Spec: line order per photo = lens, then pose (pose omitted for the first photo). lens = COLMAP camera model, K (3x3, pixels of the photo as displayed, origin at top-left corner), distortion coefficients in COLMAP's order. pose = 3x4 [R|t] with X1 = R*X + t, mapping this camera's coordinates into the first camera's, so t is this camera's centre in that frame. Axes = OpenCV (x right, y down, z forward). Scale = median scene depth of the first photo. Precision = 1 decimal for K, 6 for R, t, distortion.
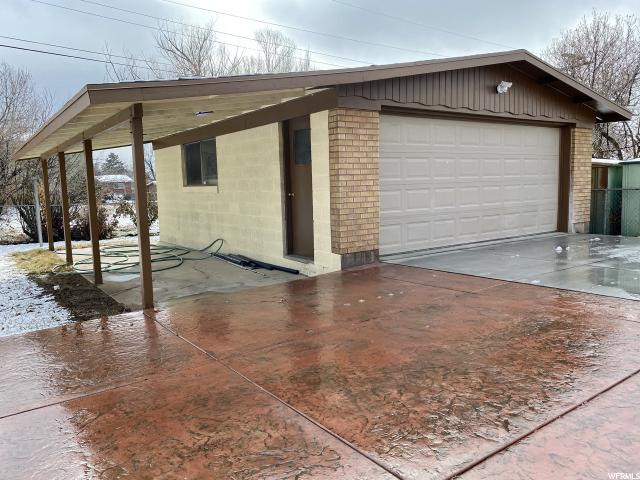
lens RADIAL K [[487.9, 0, 320.0], [0, 487.9, 240.0], [0, 0, 1]] dist [-0.002894, 0.000436]
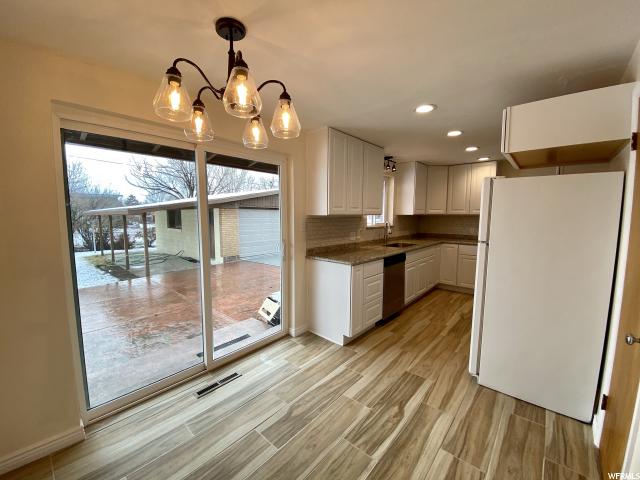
lens RADIAL K [[258.3, 0, 320.0], [0, 258.3, 240.0], [0, 0, 1]] dist [0.015057, -0.015839]
pose [[0.974257, 0.006312, 0.225351, 0.219443], [-0.002323, 0.999836, -0.017960, -0.041266], [-0.225427, 0.016974, 0.974112, -0.548010]]
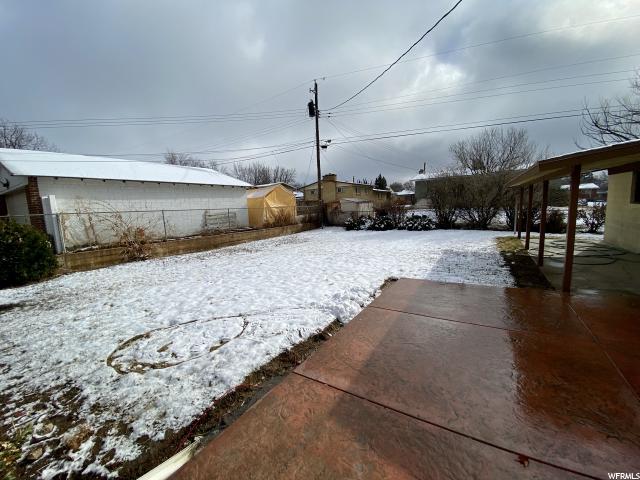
lens RADIAL K [[258.3, 0, 320.0], [0, 258.3, 240.0], [0, 0, 1]] dist [0.015057, -0.015839]
pose [[0.375127, 0.134655, -0.917141, 0.067880], [-0.066579, 0.990752, 0.118230, -0.048666], [0.924579, 0.016711, 0.380623, -0.053123]]
